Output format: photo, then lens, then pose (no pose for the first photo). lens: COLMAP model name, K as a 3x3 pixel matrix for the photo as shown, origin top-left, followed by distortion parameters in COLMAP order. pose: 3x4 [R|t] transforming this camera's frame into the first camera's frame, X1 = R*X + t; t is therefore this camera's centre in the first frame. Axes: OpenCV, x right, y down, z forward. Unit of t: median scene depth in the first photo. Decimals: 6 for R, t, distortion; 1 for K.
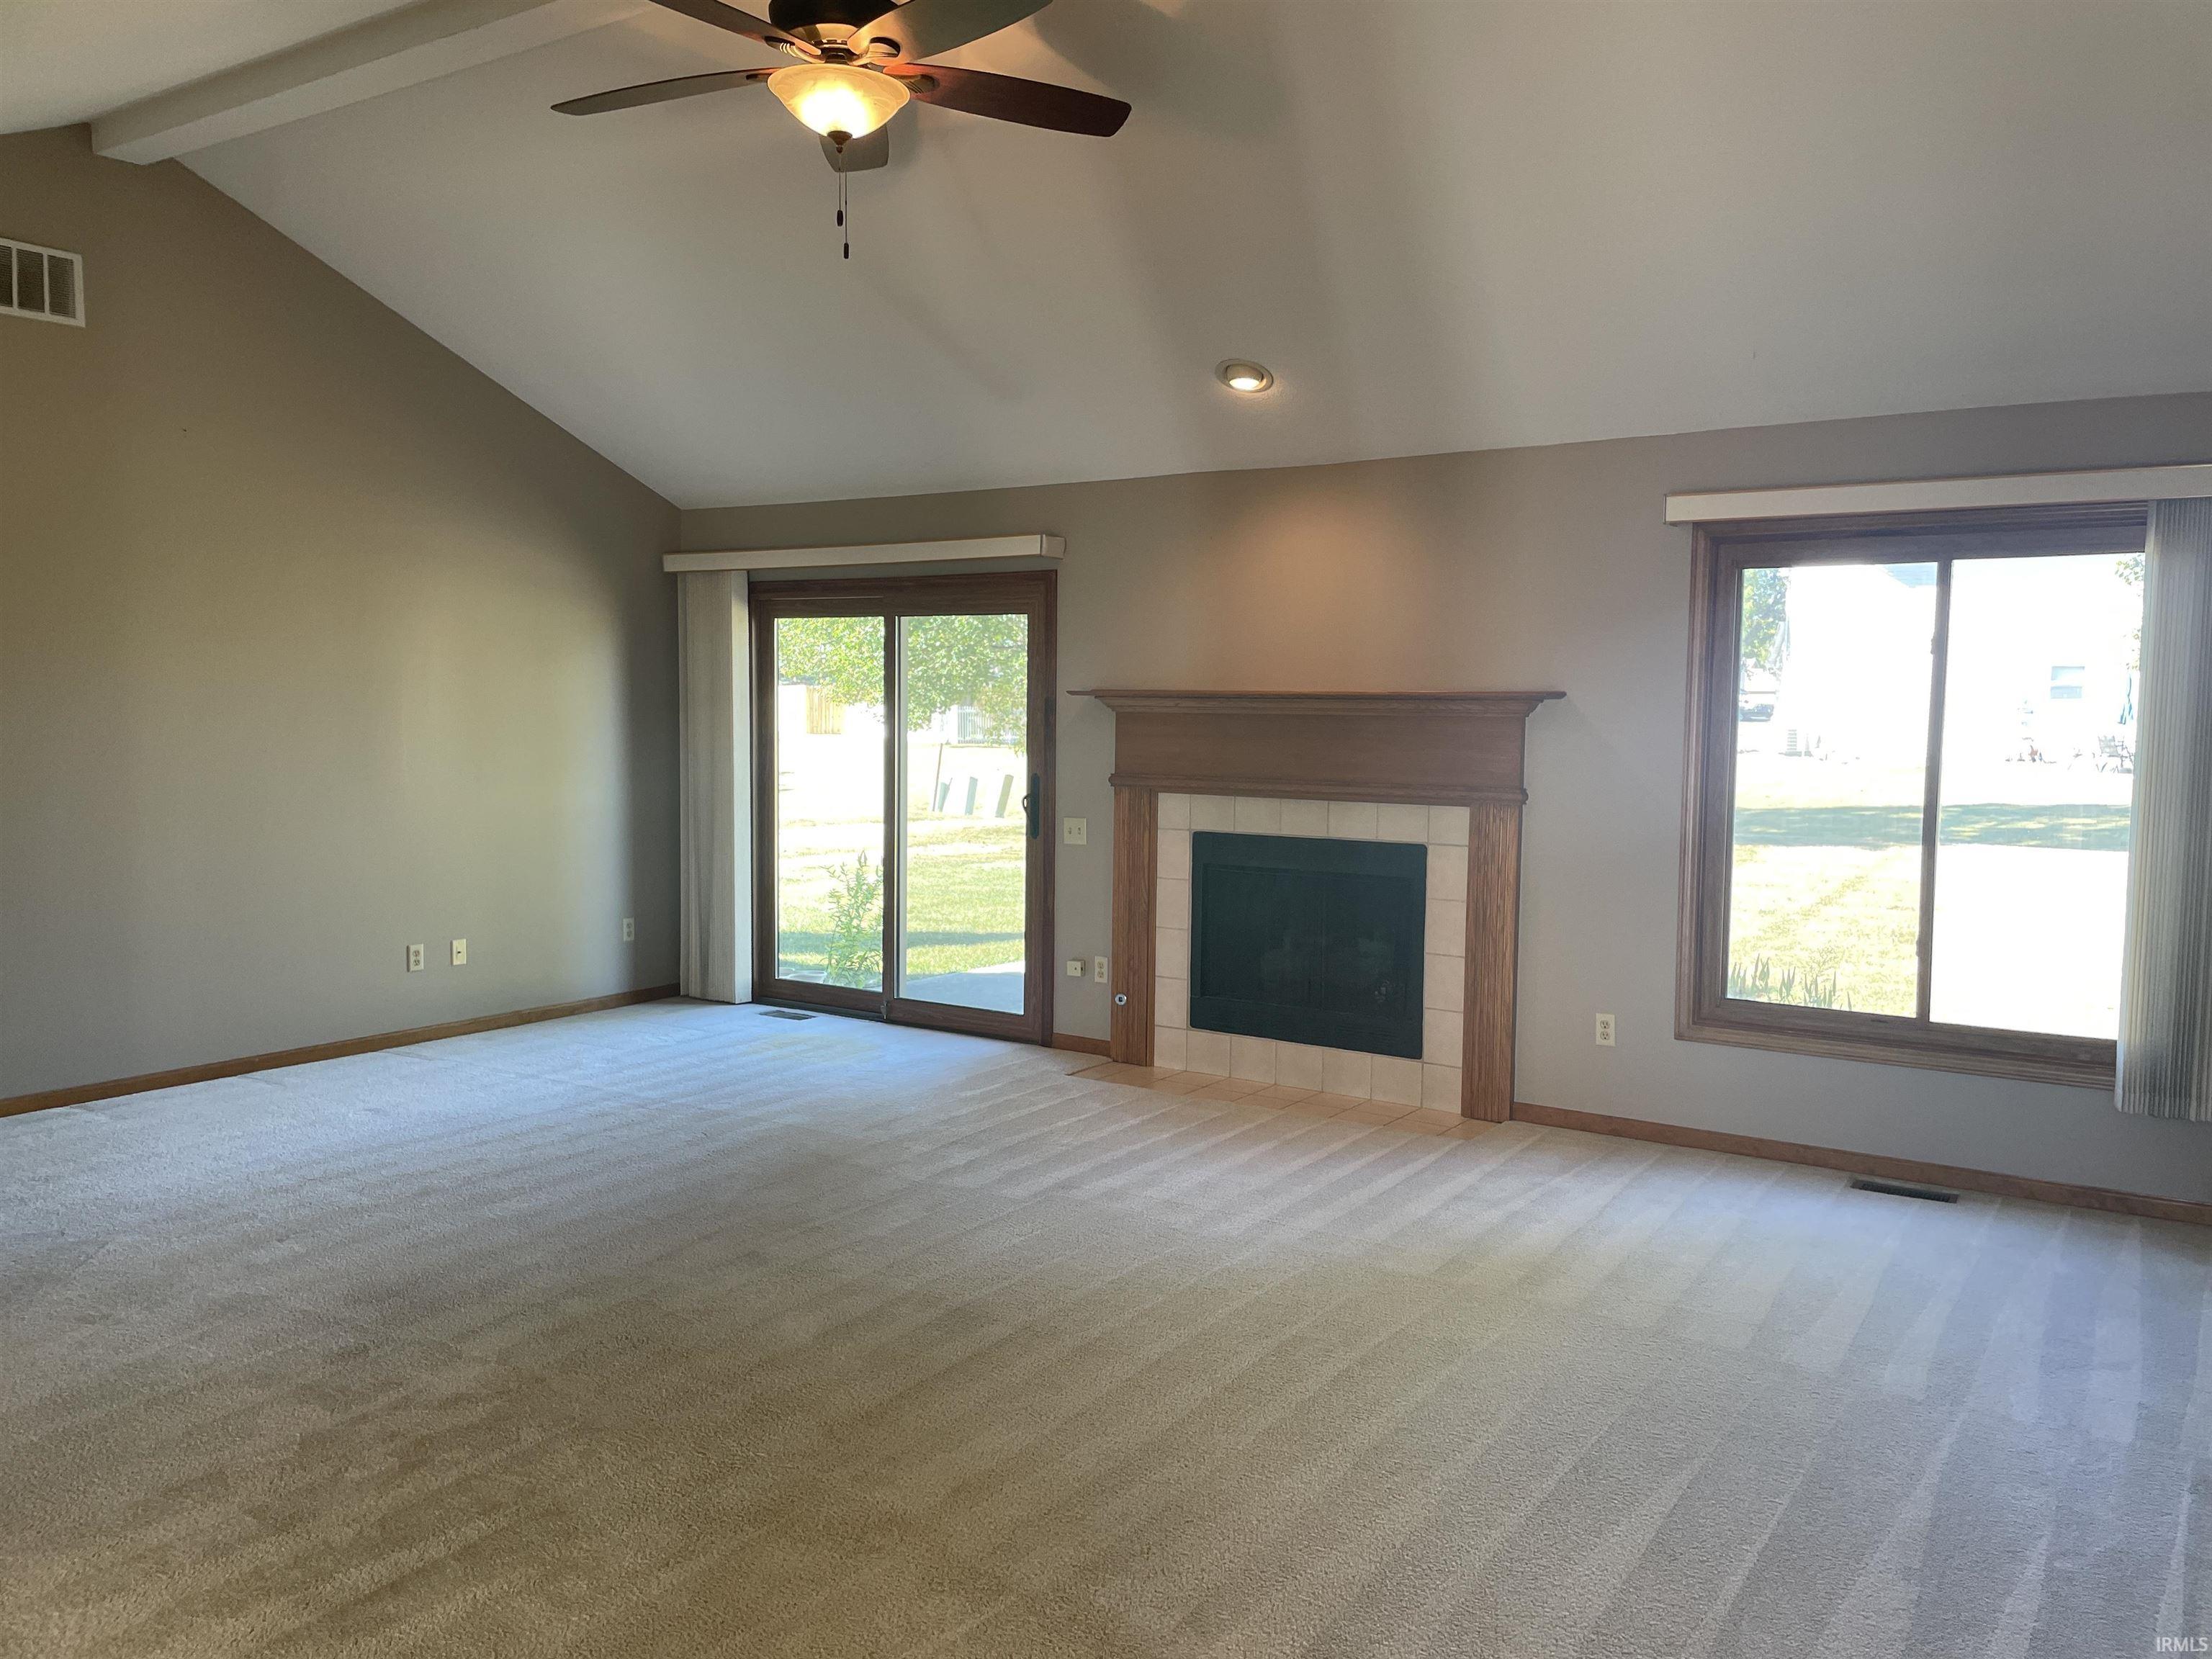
lens RADIAL K [[1645.0, 0, 1108.3], [0, 1645.0, 831.6], [0, 0, 1]] dist [0.074109, -0.085431]
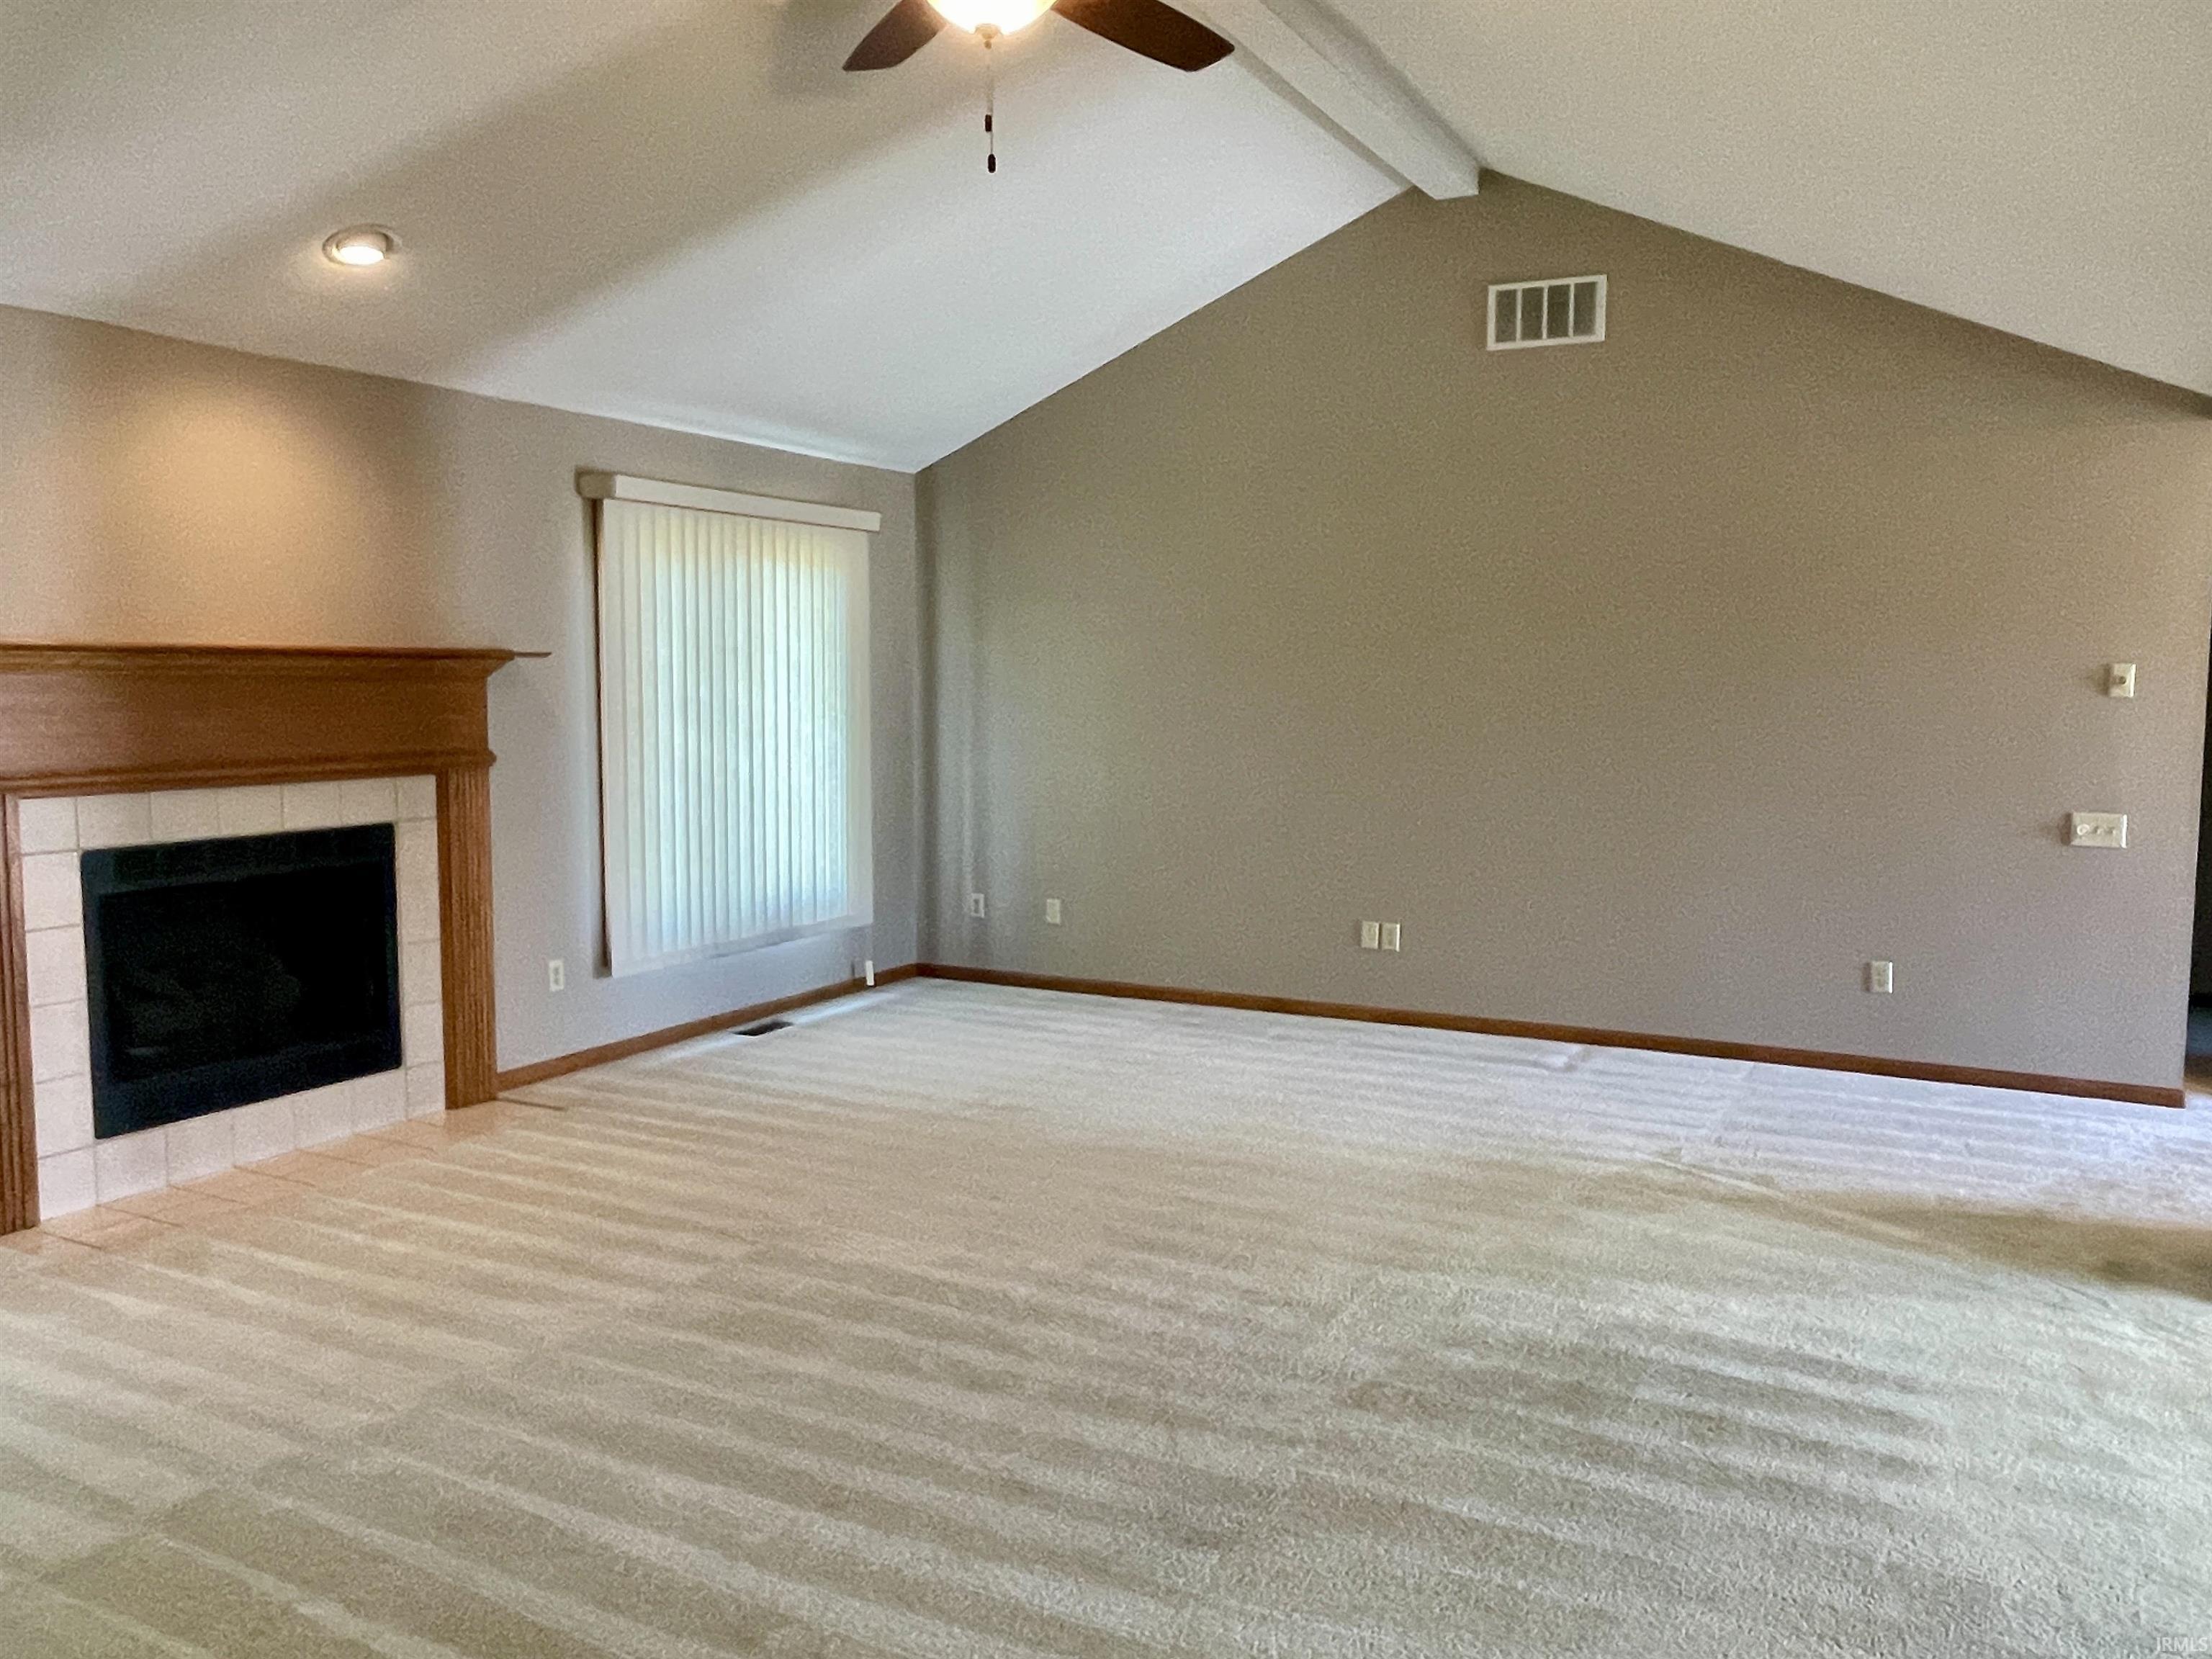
lens RADIAL K [[1645.0, 0, 1105.6], [0, 1645.0, 828.7], [0, 0, 1]] dist [0.074109, -0.085431]
pose [[-0.107647, -0.102671, 0.988874, -0.723813], [0.068443, 0.991528, 0.110397, -0.060823], [-0.991830, 0.079565, -0.099708, 0.713495]]
